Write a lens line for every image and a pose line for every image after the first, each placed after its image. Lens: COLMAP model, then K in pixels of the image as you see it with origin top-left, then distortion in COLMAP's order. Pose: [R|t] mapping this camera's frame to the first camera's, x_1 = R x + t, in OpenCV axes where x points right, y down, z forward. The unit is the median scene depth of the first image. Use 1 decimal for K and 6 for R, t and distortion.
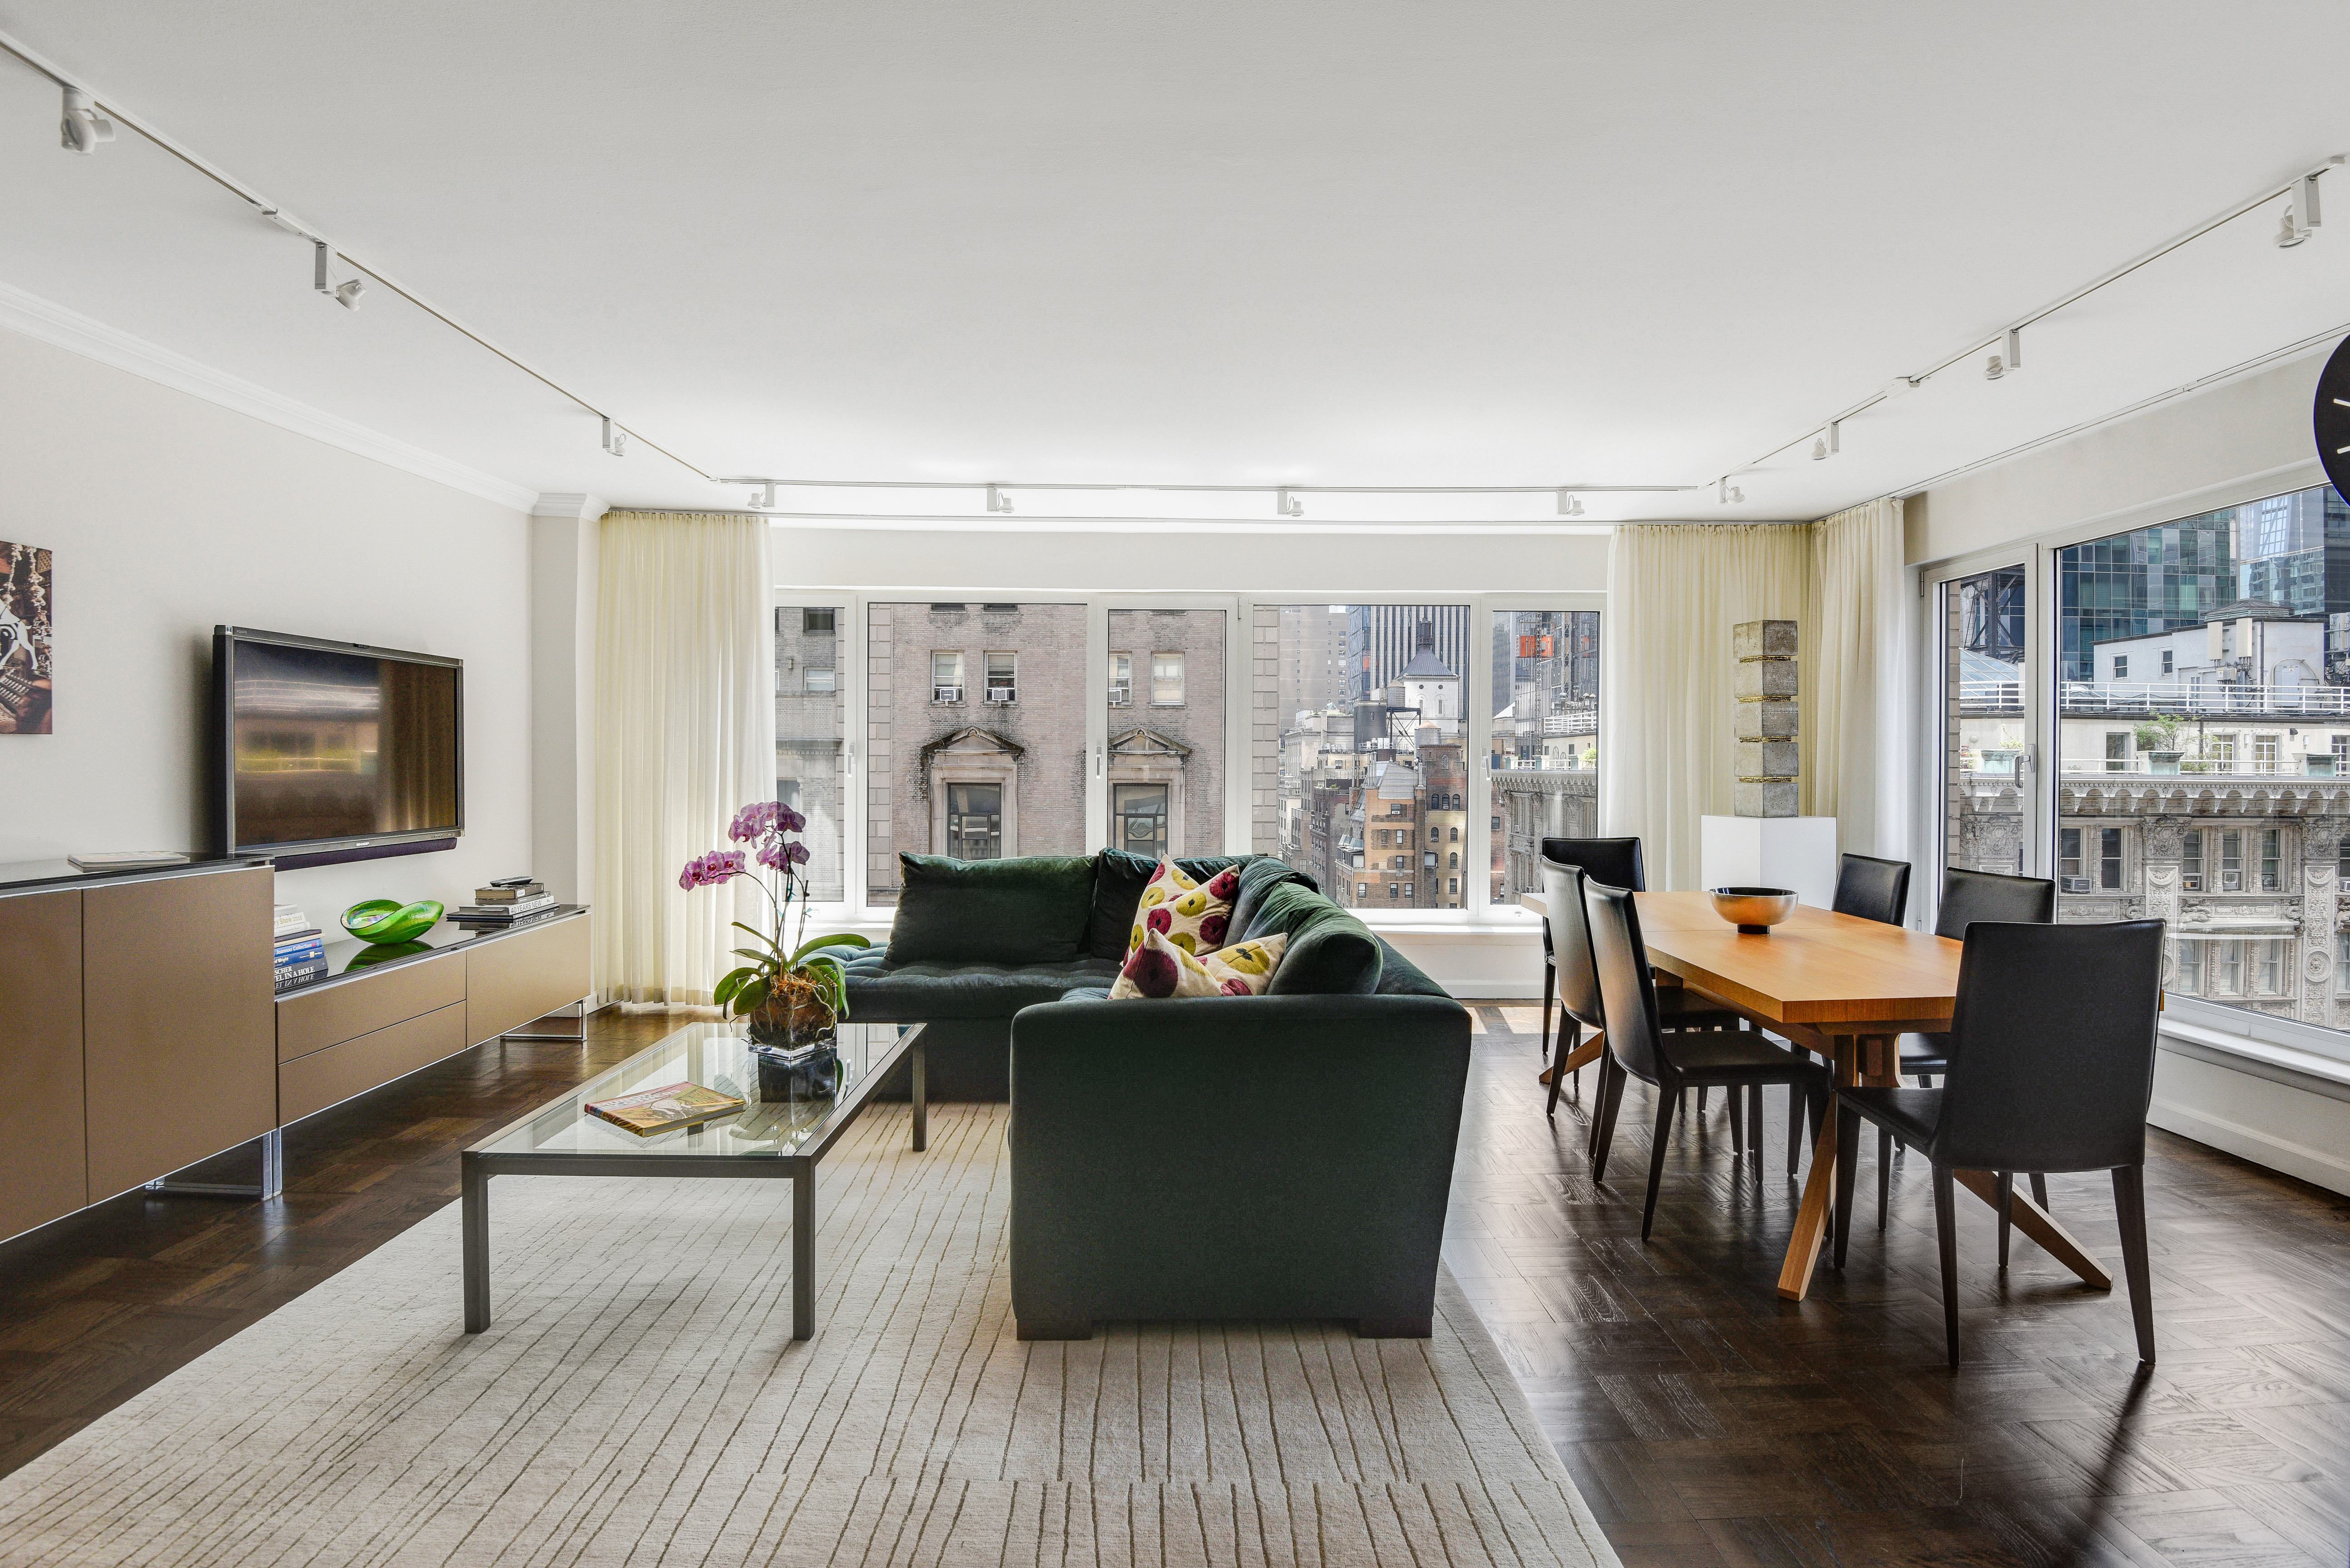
lens RADIAL K [[1125.1, 0, 1172.0], [0, 1125.1, 751.8], [0, 0, 1]] dist [-0.024924, -0.000781]
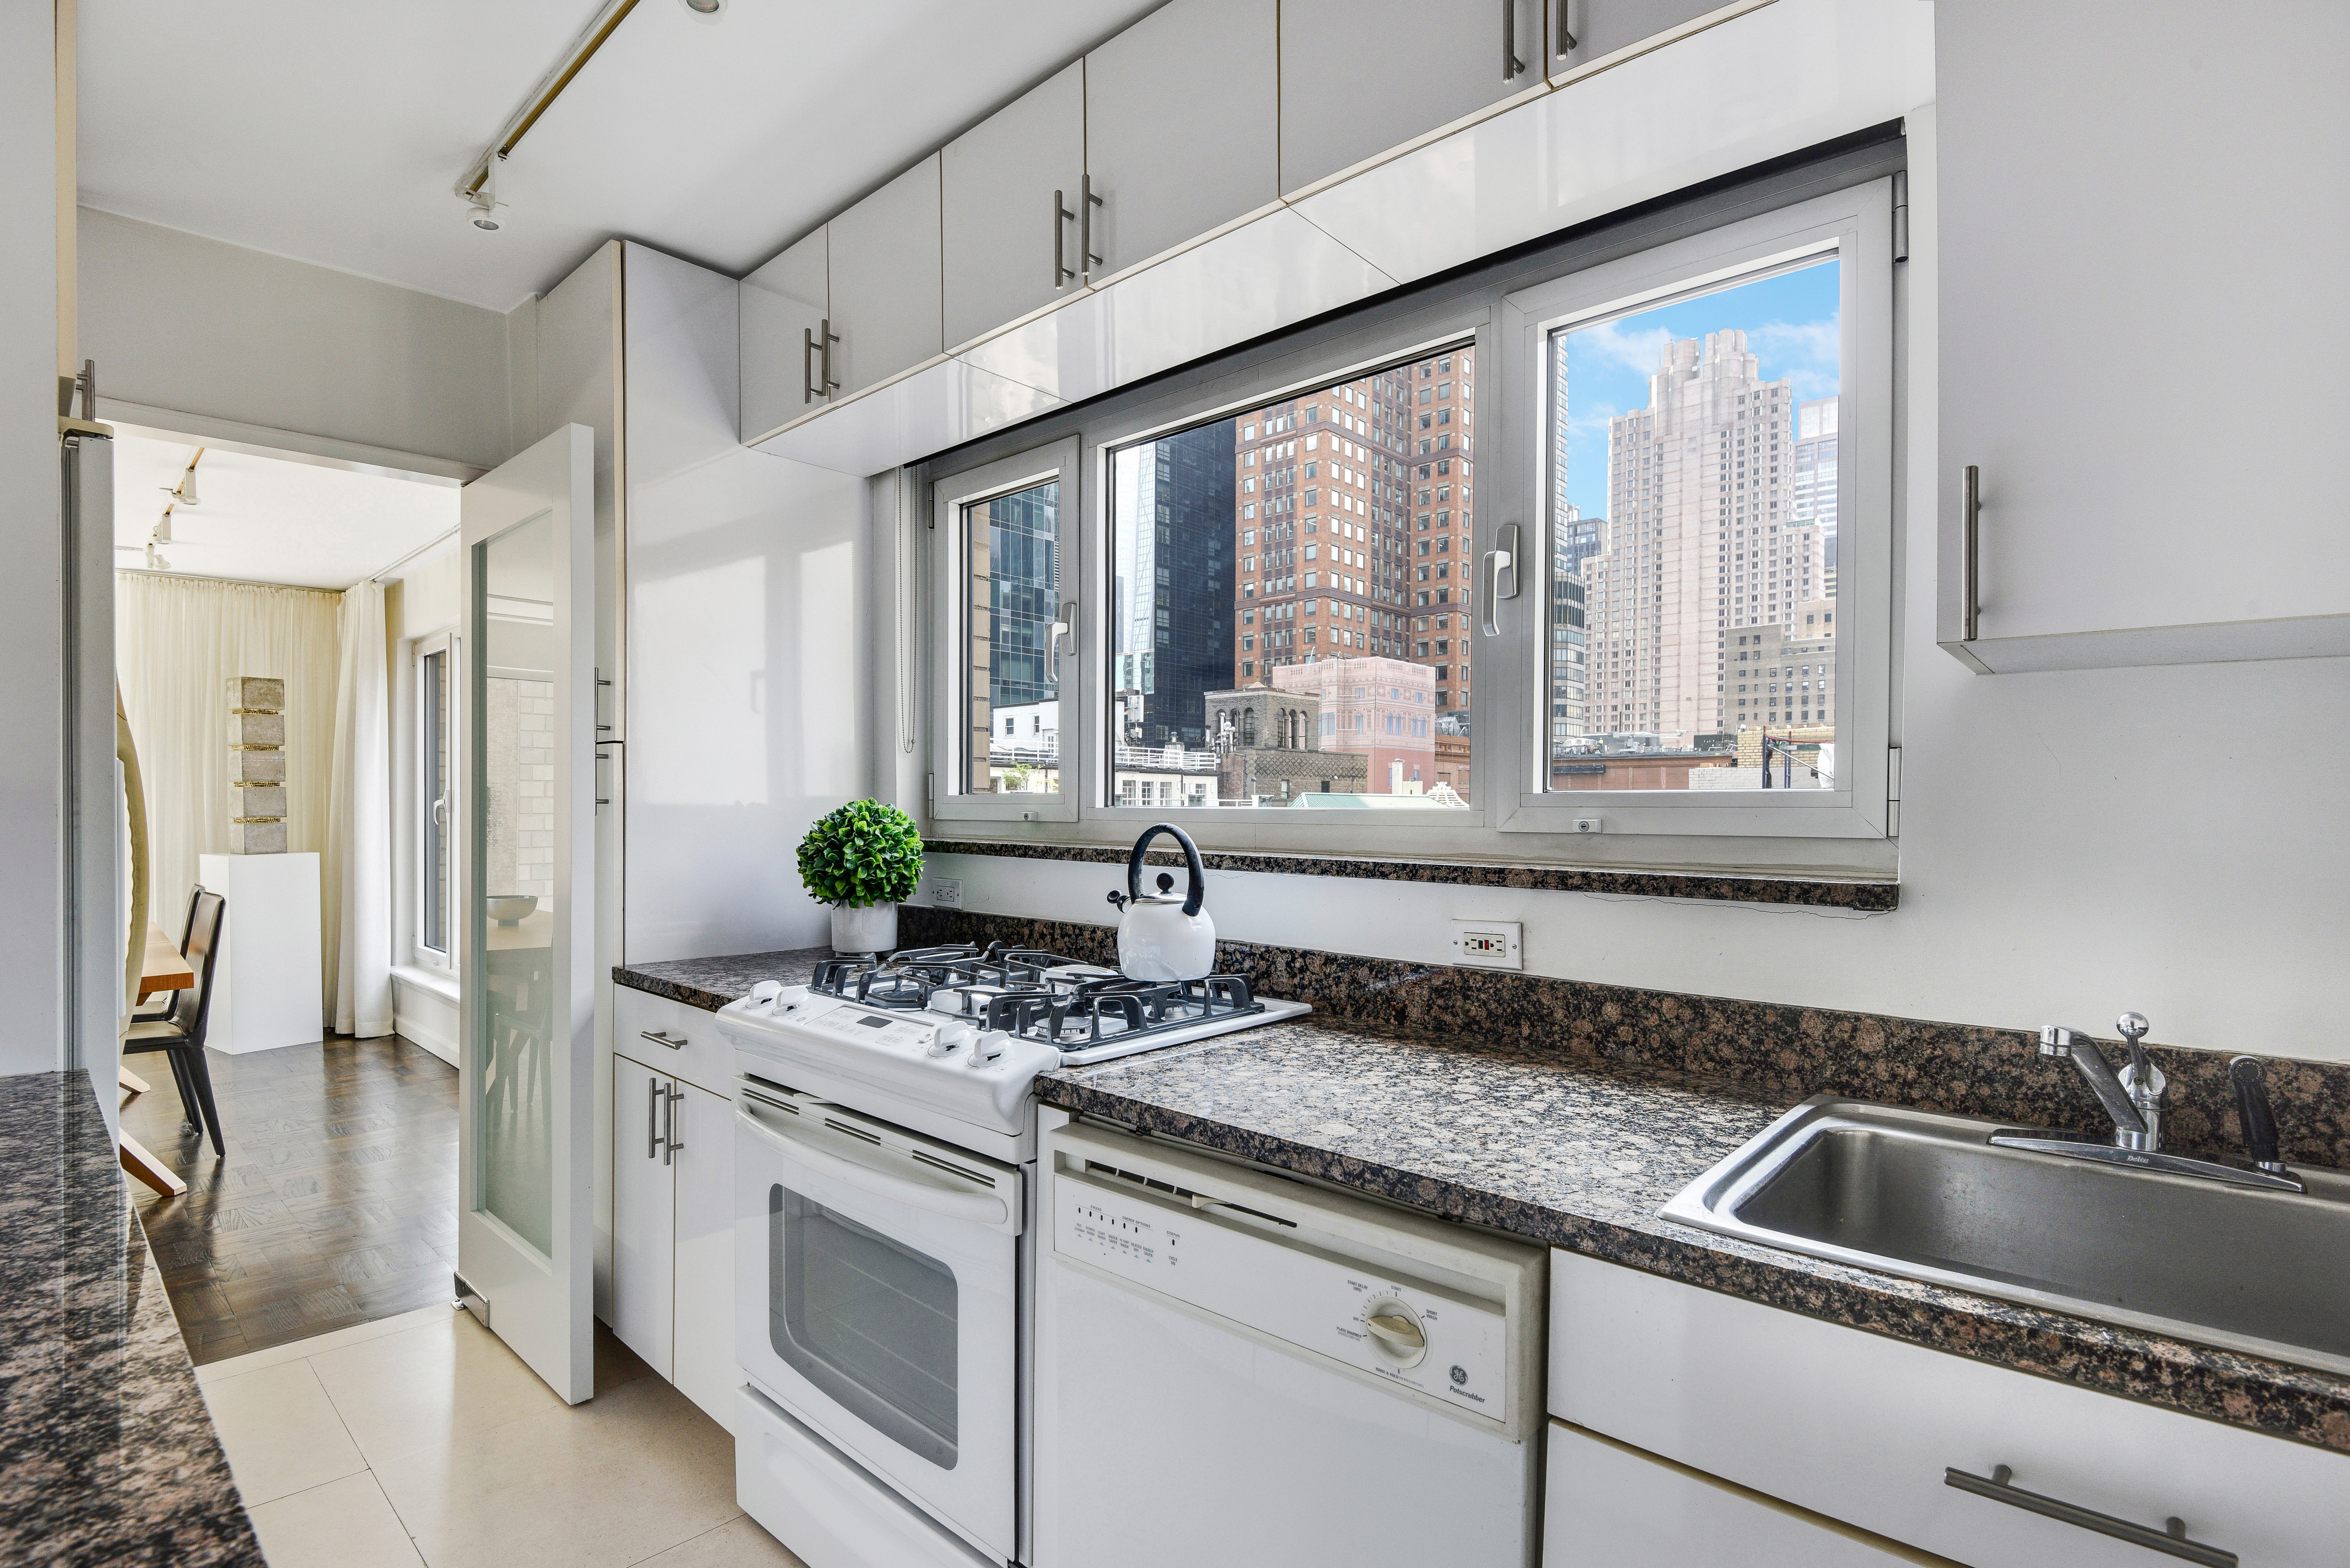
lens RADIAL K [[1108.7, 0, 1163.3], [0, 1108.7, 797.7], [0, 0, 1]] dist [0.000384, -0.000153]
pose [[0.679714, -0.003147, 0.733470, 0.337311], [-0.001564, 0.999982, 0.005740, -0.005135], [-0.733475, -0.005049, 0.679697, -0.416961]]
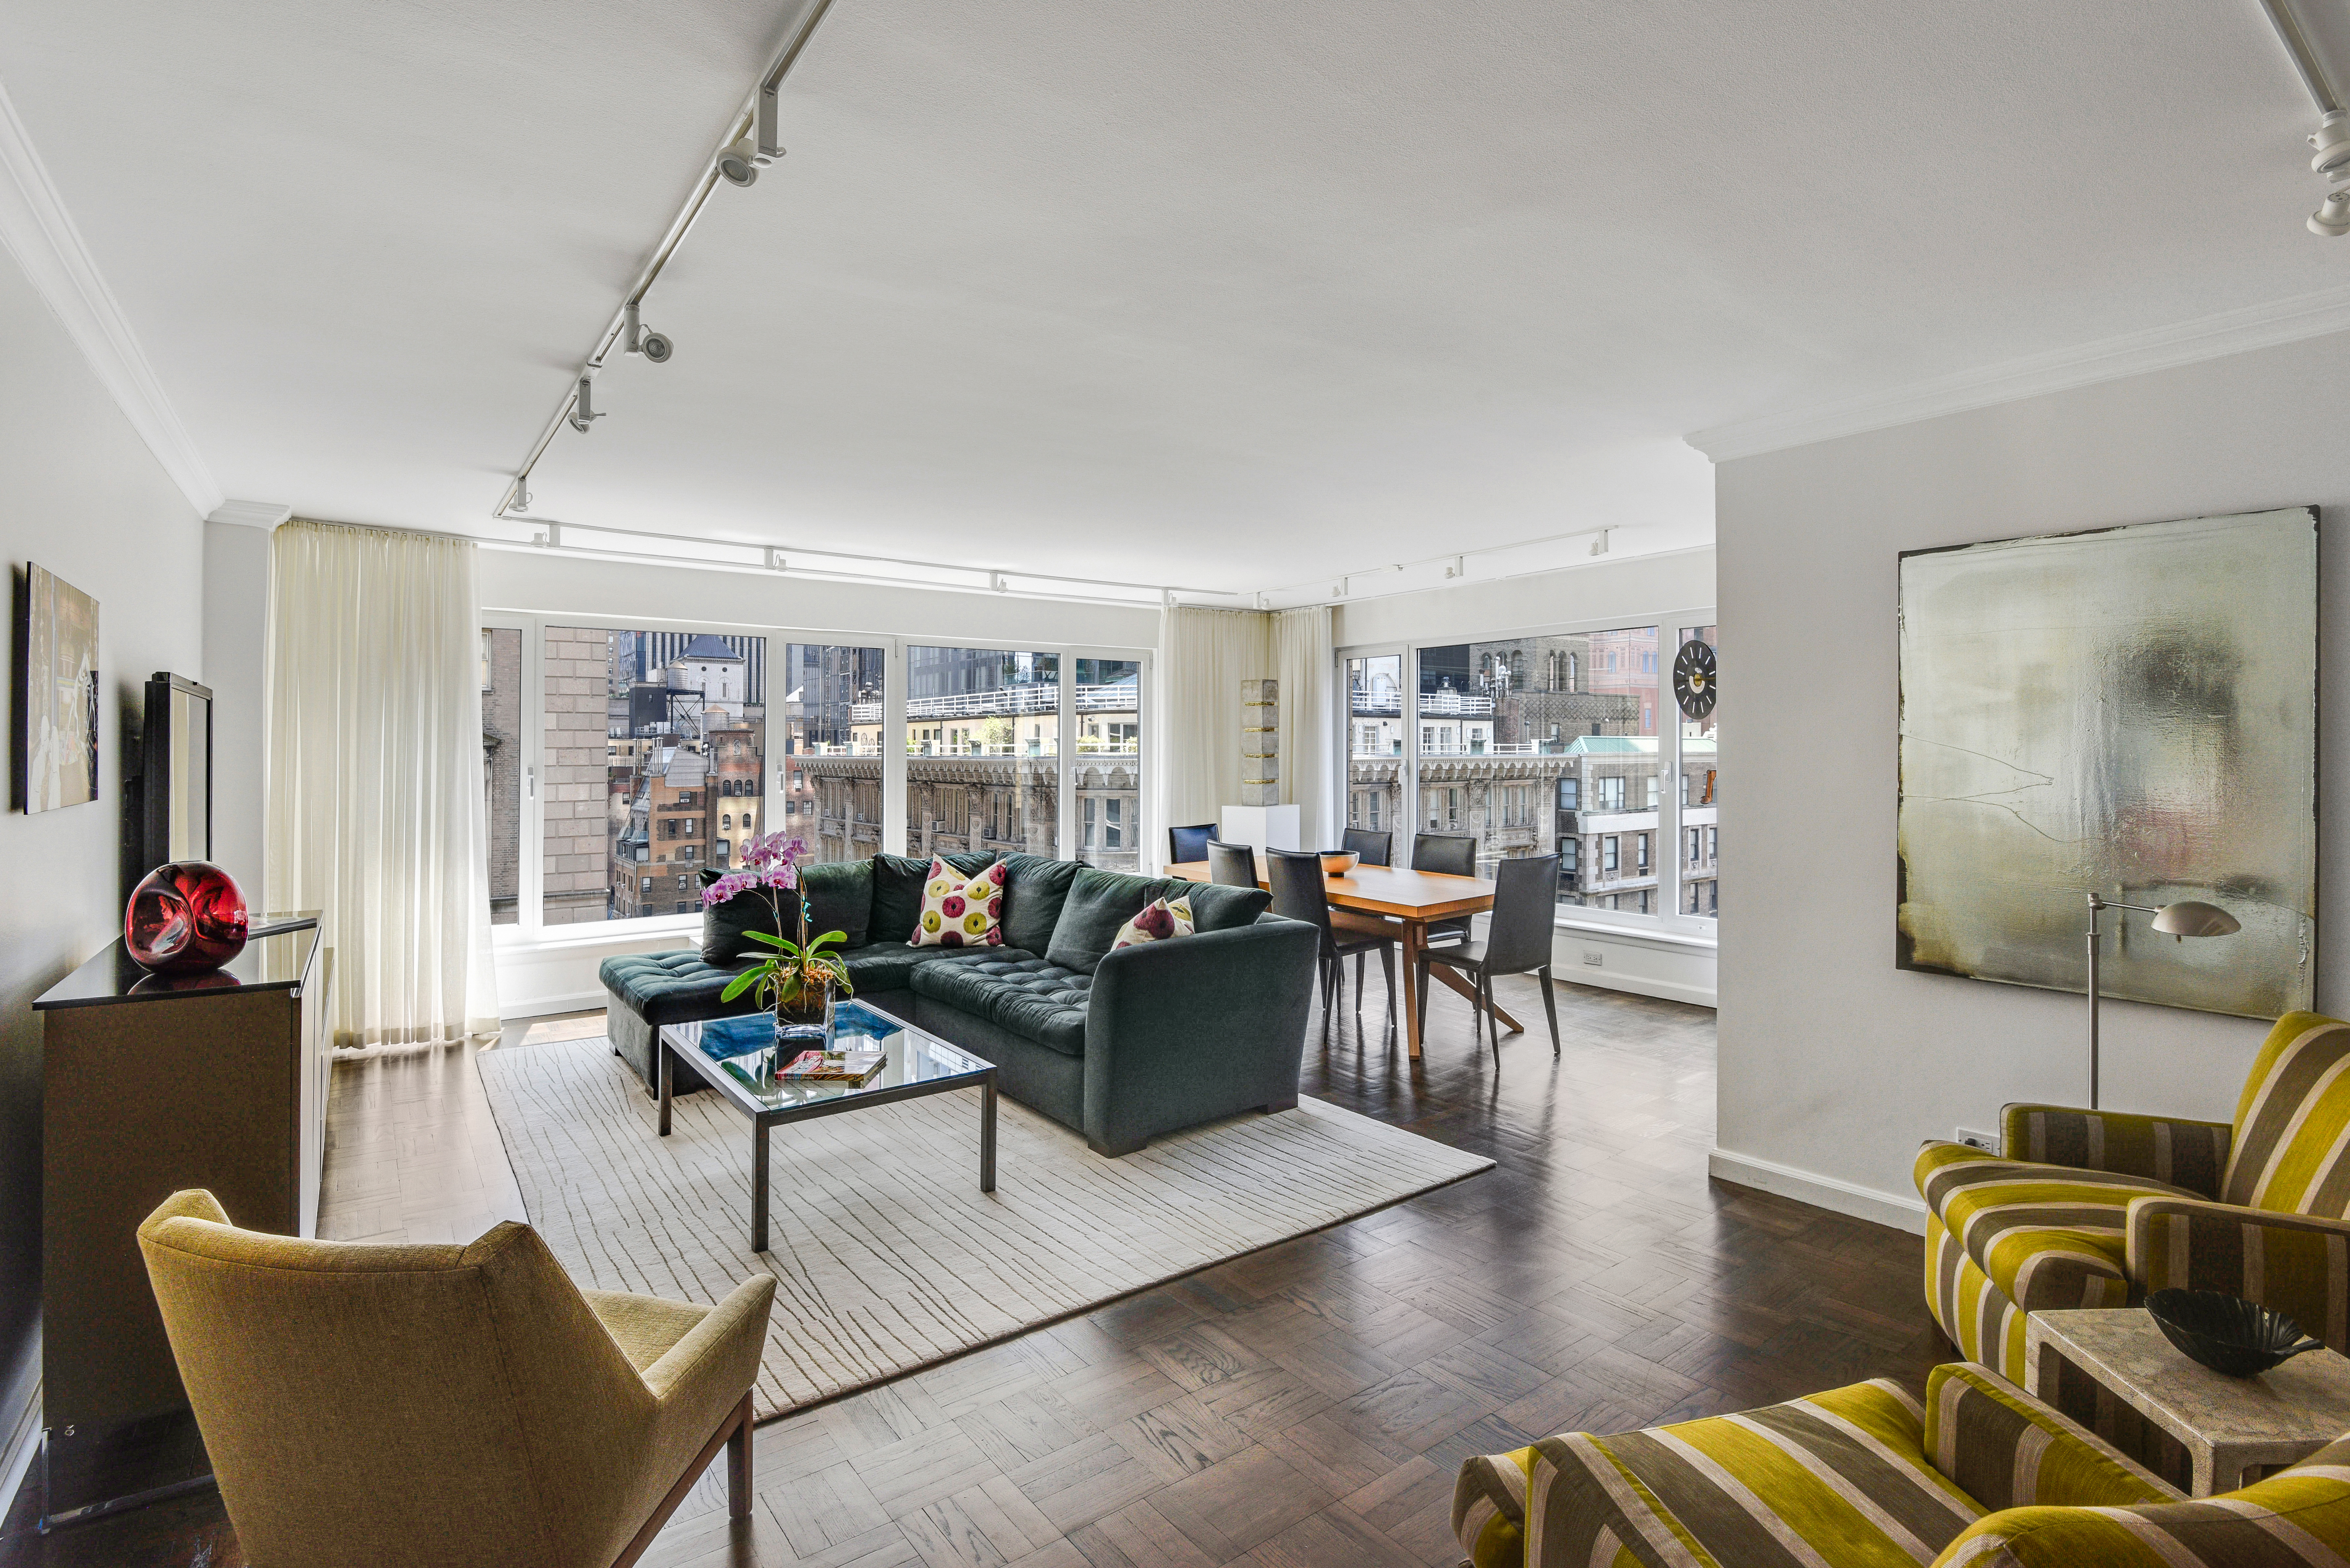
lens RADIAL K [[1108.3, 0, 1177.2], [0, 1108.3, 734.6], [0, 0, 1]] dist [0.002339, 0.000017]
pose [[0.806096, -0.000862, 0.591784, -0.466748], [0.000979, 1.000000, 0.000123, -0.040567], [-0.591783, 0.000480, 0.806097, -0.162925]]
